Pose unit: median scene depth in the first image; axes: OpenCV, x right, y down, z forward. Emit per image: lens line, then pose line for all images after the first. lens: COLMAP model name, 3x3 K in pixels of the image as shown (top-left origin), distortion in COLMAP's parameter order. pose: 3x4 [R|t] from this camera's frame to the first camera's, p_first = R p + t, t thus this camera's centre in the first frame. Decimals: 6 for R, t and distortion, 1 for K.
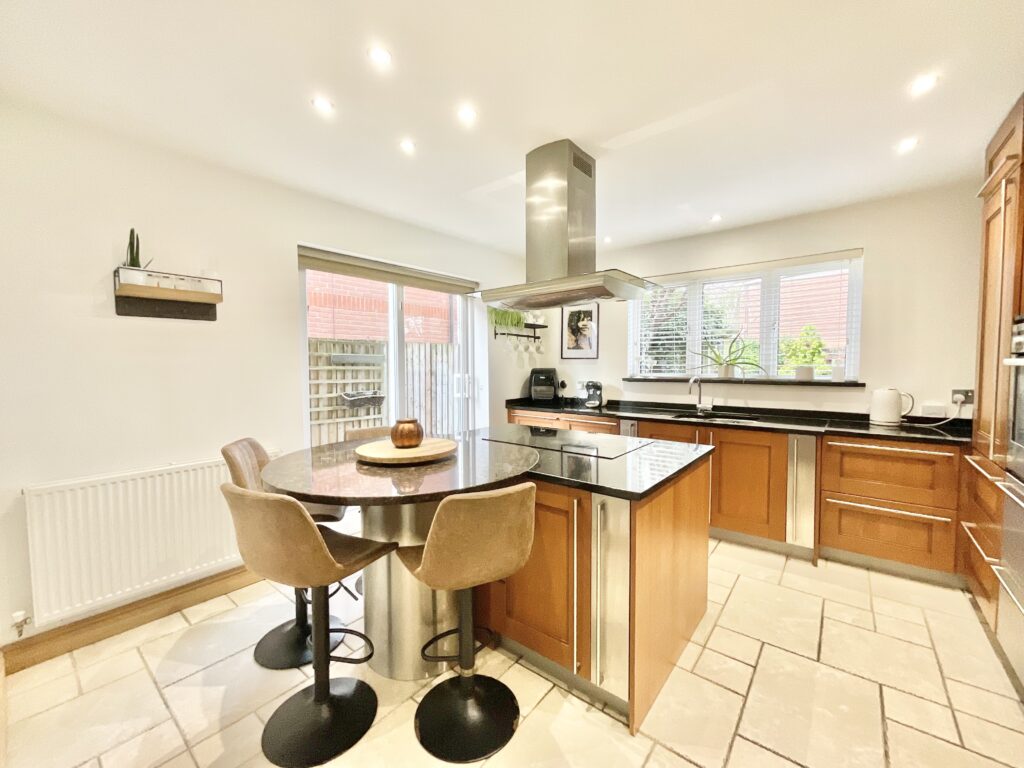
lens RADIAL K [[415.8, 0, 512.0], [0, 415.8, 384.0], [0, 0, 1]] dist [0.001835, 0.000189]
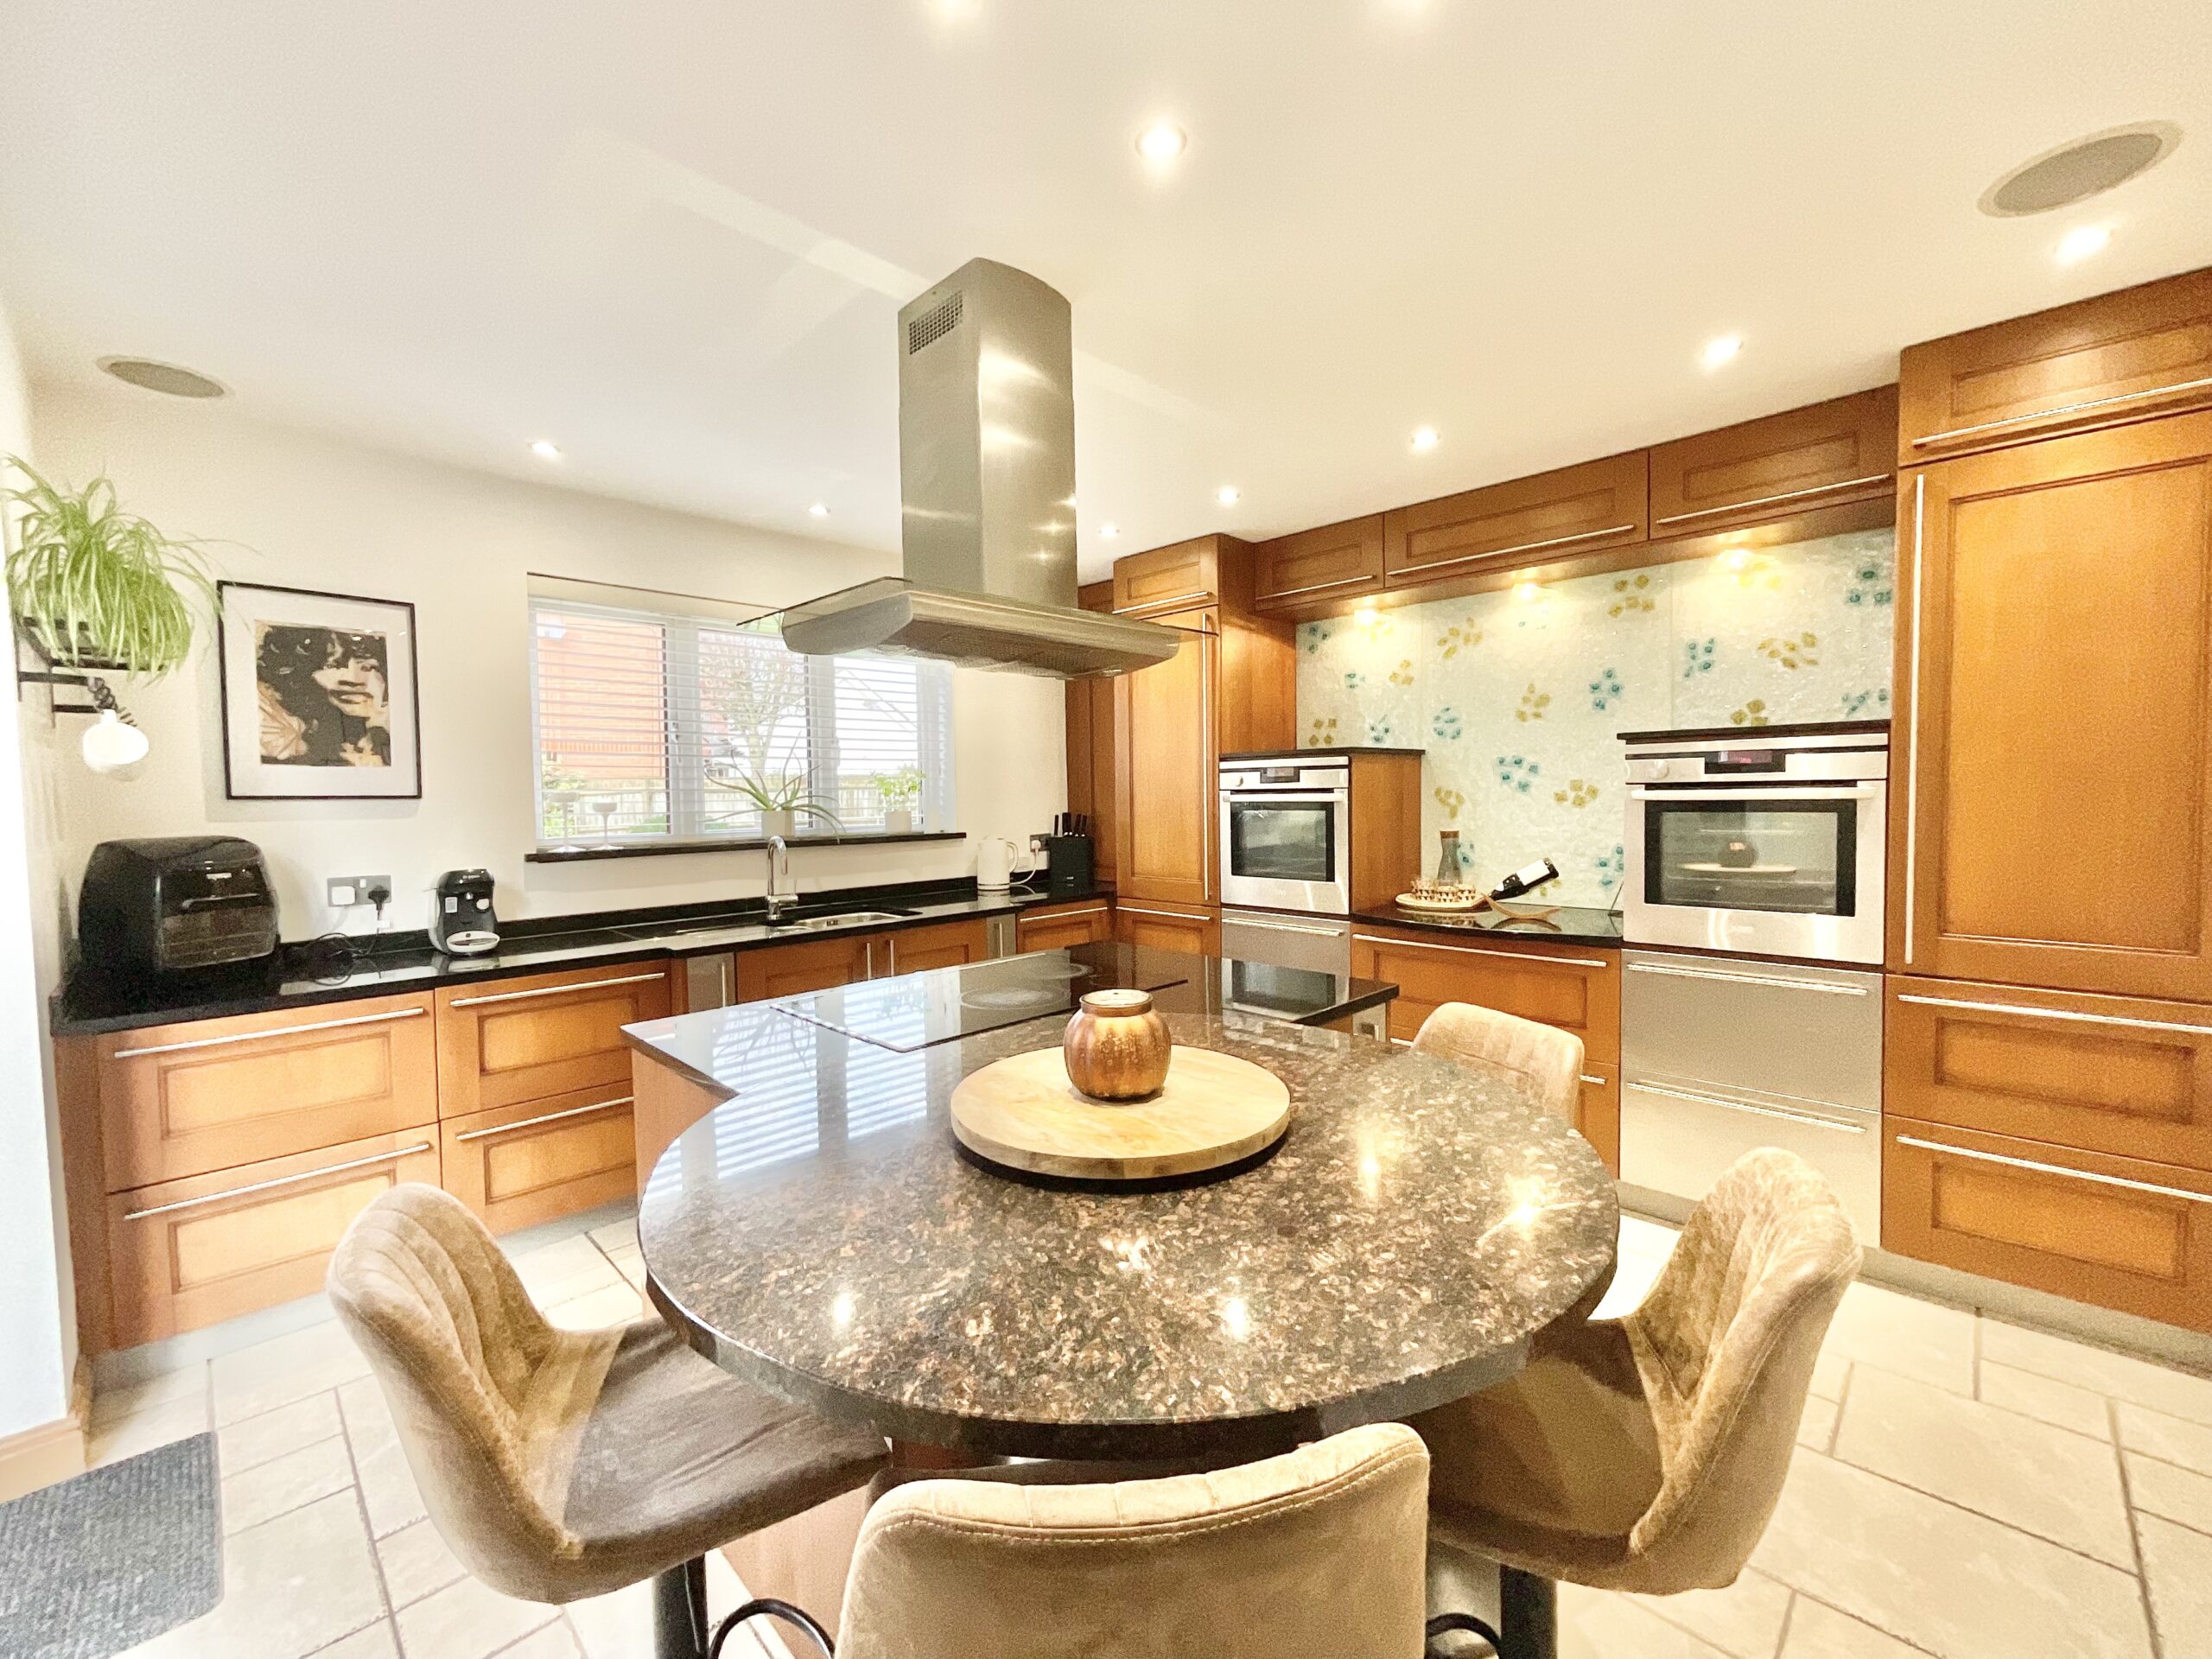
lens RADIAL K [[898.2, 0, 1106.0], [0, 898.2, 829.5], [0, 0, 1]] dist [0.001835, 0.000189]
pose [[0.092329, -0.034087, 0.995145, -0.430412], [0.067333, 0.997340, 0.027915, -0.023279], [-0.993449, 0.064429, 0.094379, 0.450650]]
